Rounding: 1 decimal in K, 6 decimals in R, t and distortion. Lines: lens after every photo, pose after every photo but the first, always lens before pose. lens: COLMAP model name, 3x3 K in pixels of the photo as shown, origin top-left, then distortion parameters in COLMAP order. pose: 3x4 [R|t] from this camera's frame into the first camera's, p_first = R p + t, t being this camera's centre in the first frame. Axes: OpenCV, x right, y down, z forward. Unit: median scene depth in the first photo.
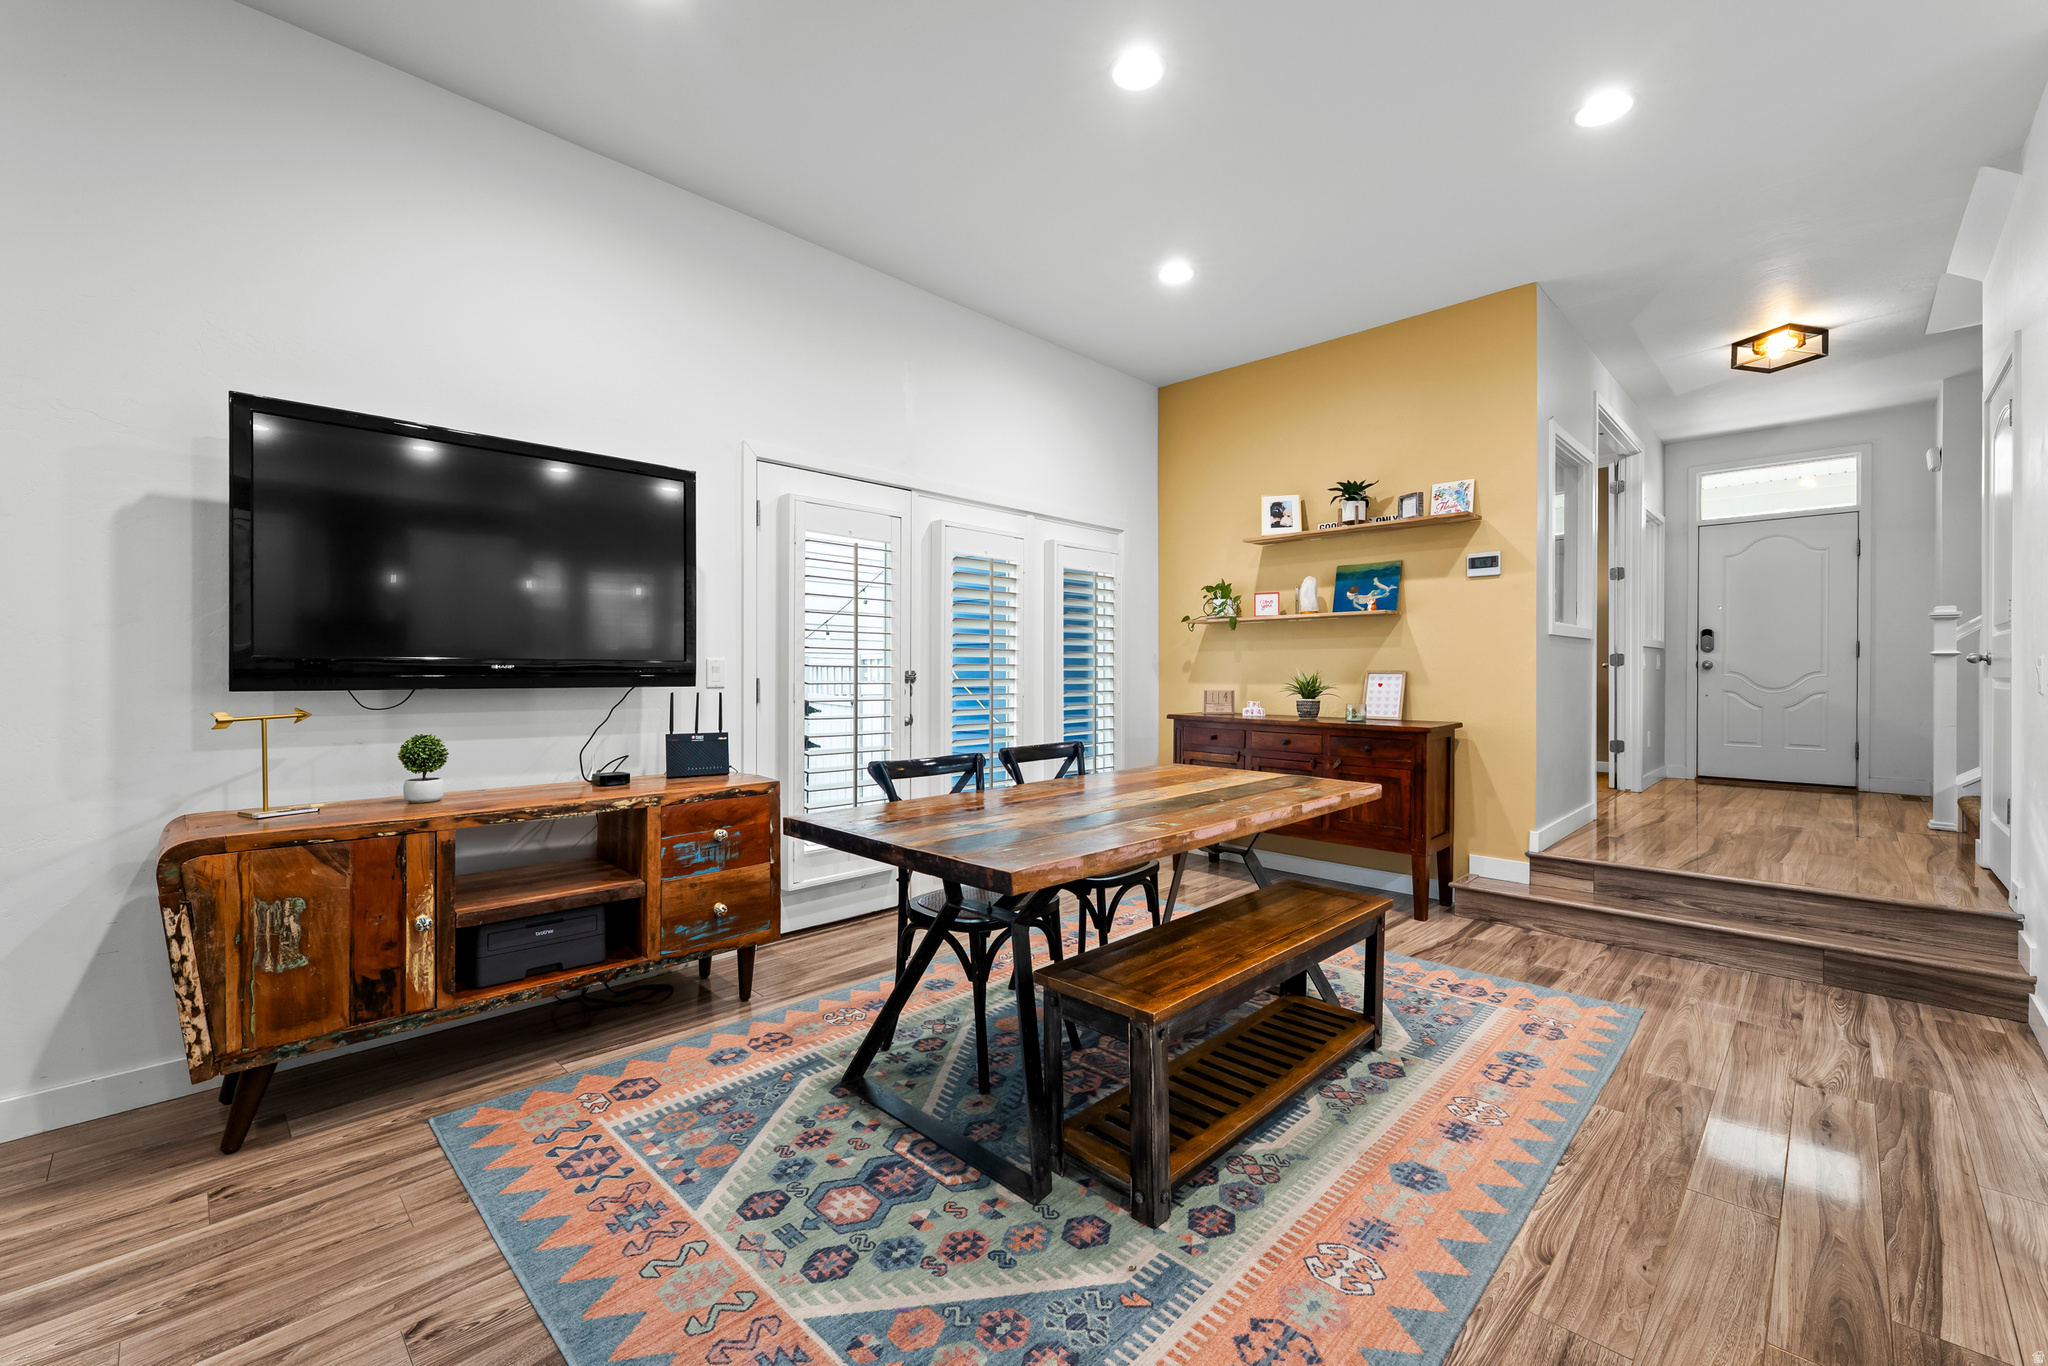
lens RADIAL K [[839.9, 0, 1027.2], [0, 839.9, 672.0], [0, 0, 1]] dist [0.005619, -0.000497]
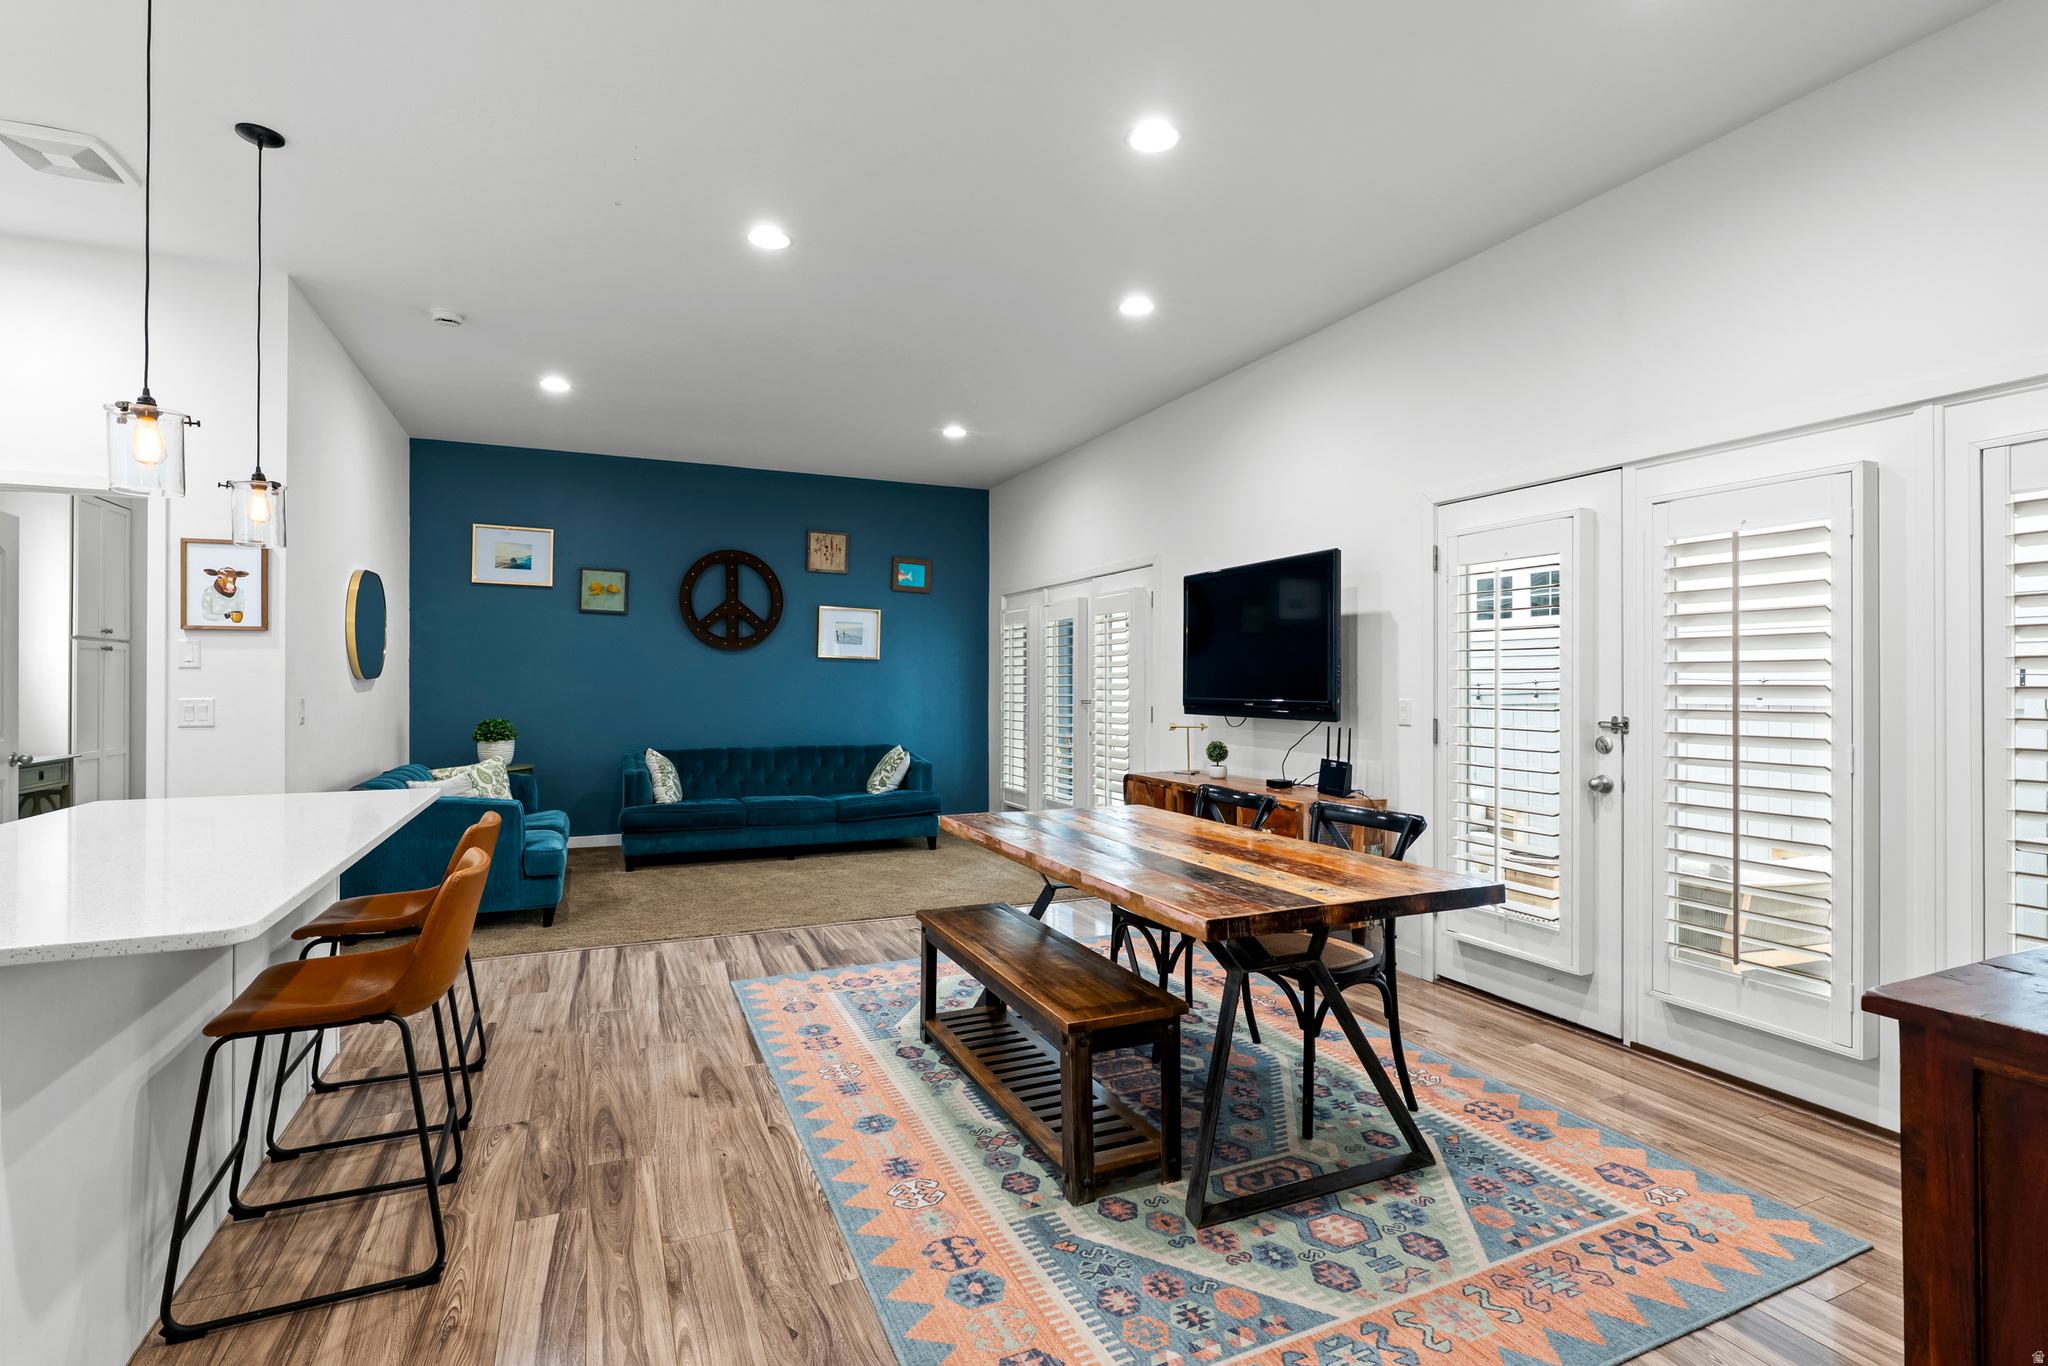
lens RADIAL K [[959.7, 0, 1012.3], [0, 959.7, 678.2], [0, 0, 1]] dist [0.001418, -0.002906]
pose [[-0.379247, -0.006670, -0.925271, 1.477626], [-0.004432, 0.999976, -0.005393, -0.050487], [0.925285, 0.002056, -0.379267, 1.491486]]
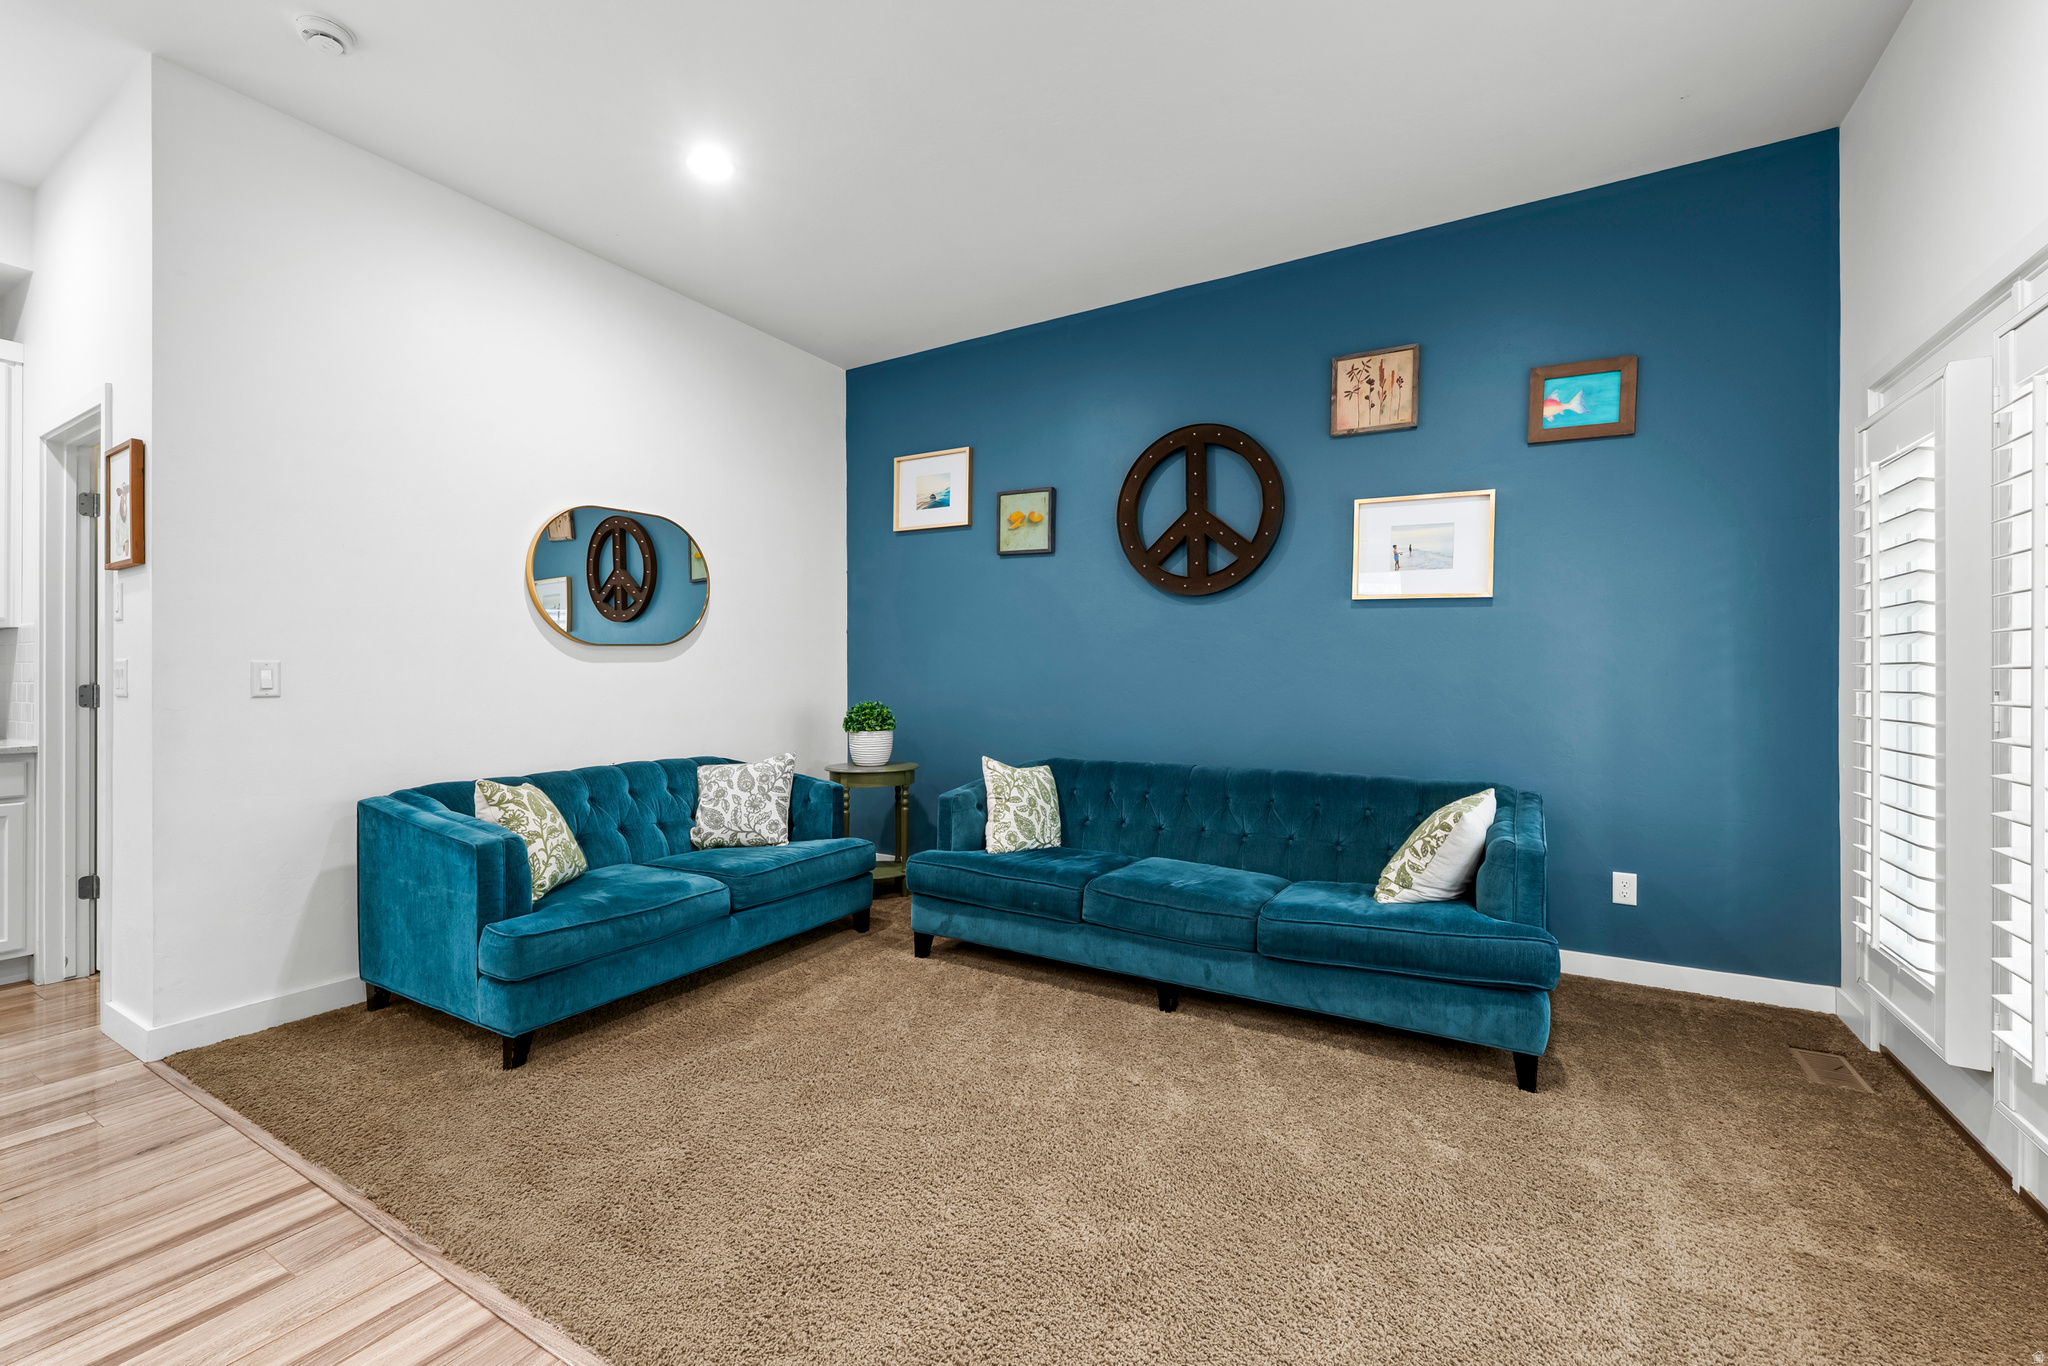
lens RADIAL K [[839.9, 0, 1025.1], [0, 839.9, 672.6], [0, 0, 1]] dist [0.005619, -0.000497]
pose [[-0.972135, -0.003157, -0.234401, -0.560808], [-0.002813, 0.999994, -0.001803, -0.000250], [0.234405, -0.001093, -0.972138, 0.887968]]
